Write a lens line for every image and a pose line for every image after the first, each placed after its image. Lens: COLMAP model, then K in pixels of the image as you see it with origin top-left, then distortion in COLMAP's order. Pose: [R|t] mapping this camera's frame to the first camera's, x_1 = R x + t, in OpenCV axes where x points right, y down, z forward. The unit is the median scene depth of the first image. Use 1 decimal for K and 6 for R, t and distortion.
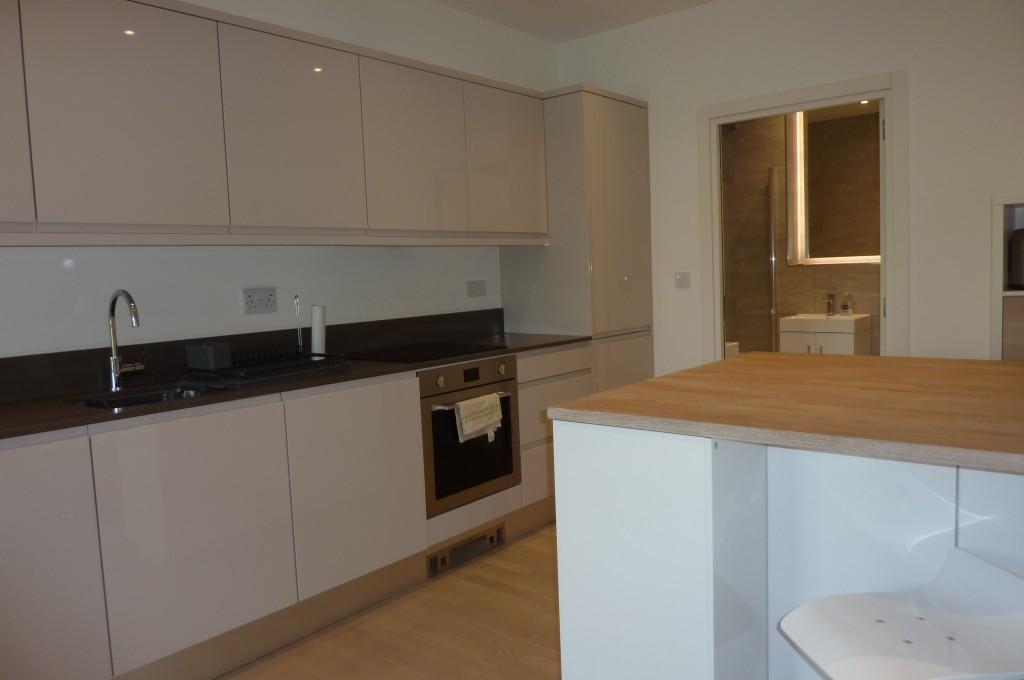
lens RADIAL K [[758.4, 0, 512.0], [0, 758.4, 340.0], [0, 0, 1]] dist [-0.005088, -0.001659]
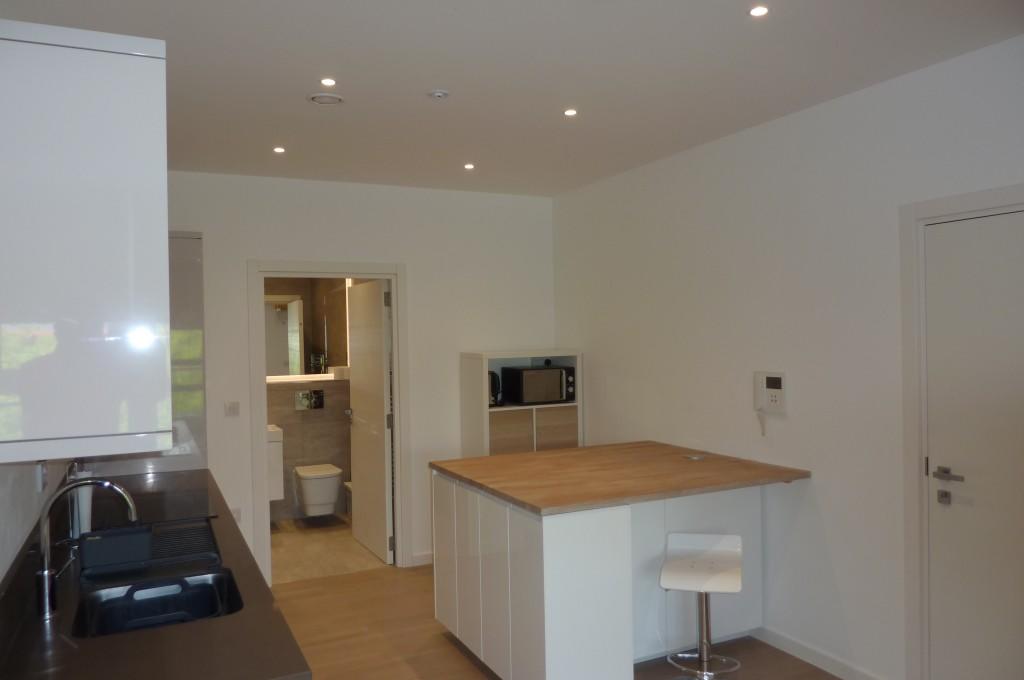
lens RADIAL K [[758.4, 0, 512.0], [0, 758.4, 340.0], [0, 0, 1]] dist [-0.005088, -0.001659]
pose [[0.422488, 0.025017, 0.906023, -0.479700], [0.085974, 0.994006, -0.067537, -0.054210], [-0.902282, 0.106428, 0.417804, 0.121013]]
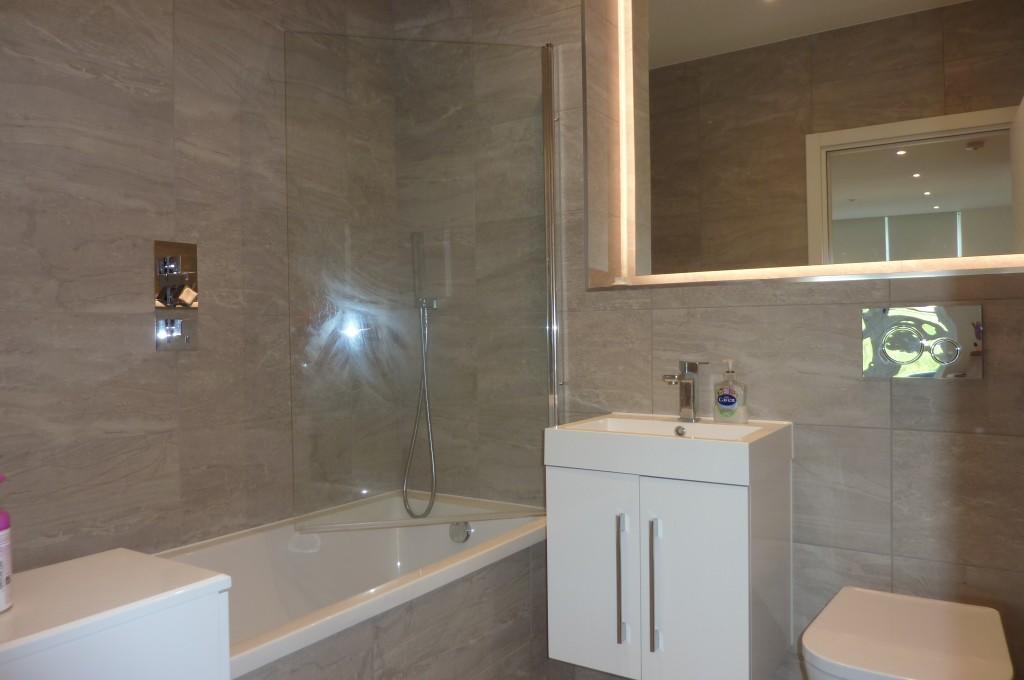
lens RADIAL K [[758.4, 0, 512.0], [0, 758.4, 340.0], [0, 0, 1]] dist [-0.005088, -0.001659]
pose [[0.993632, 0.026577, 0.109493, 0.298328], [-0.016844, 0.995900, -0.088874, -0.037904], [-0.111406, 0.086463, 0.990006, 0.652272]]
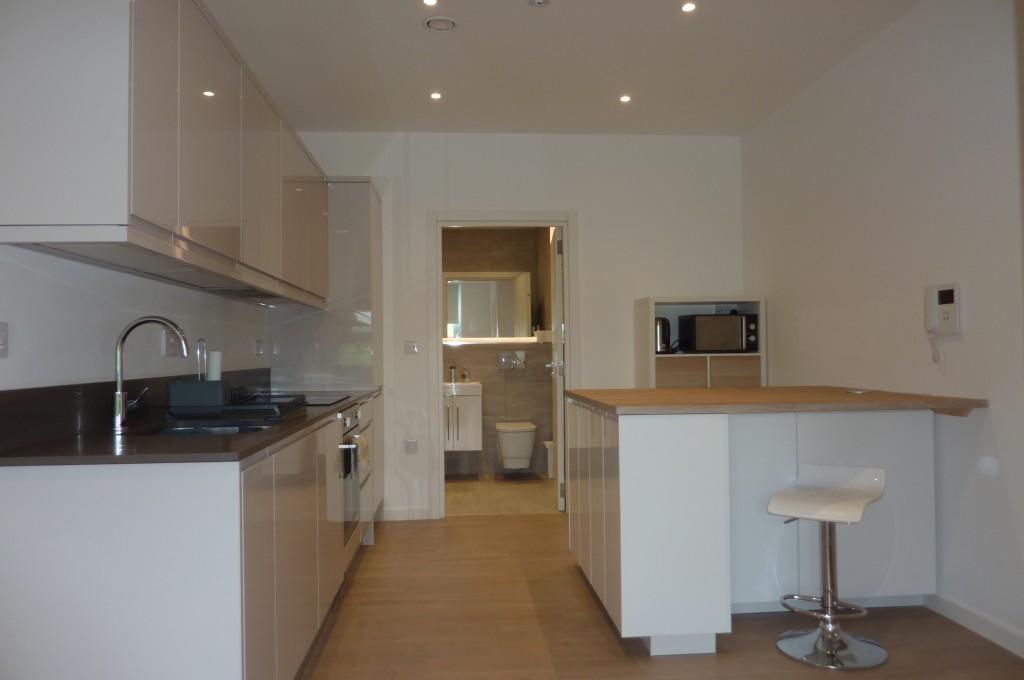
lens RADIAL K [[758.4, 0, 512.0], [0, 758.4, 340.0], [0, 0, 1]] dist [-0.005088, -0.001659]
pose [[0.726706, 0.042324, 0.685643, -0.381892], [0.045607, 0.992926, -0.109631, 0.038095], [-0.685433, 0.110940, 0.719635, 0.016020]]
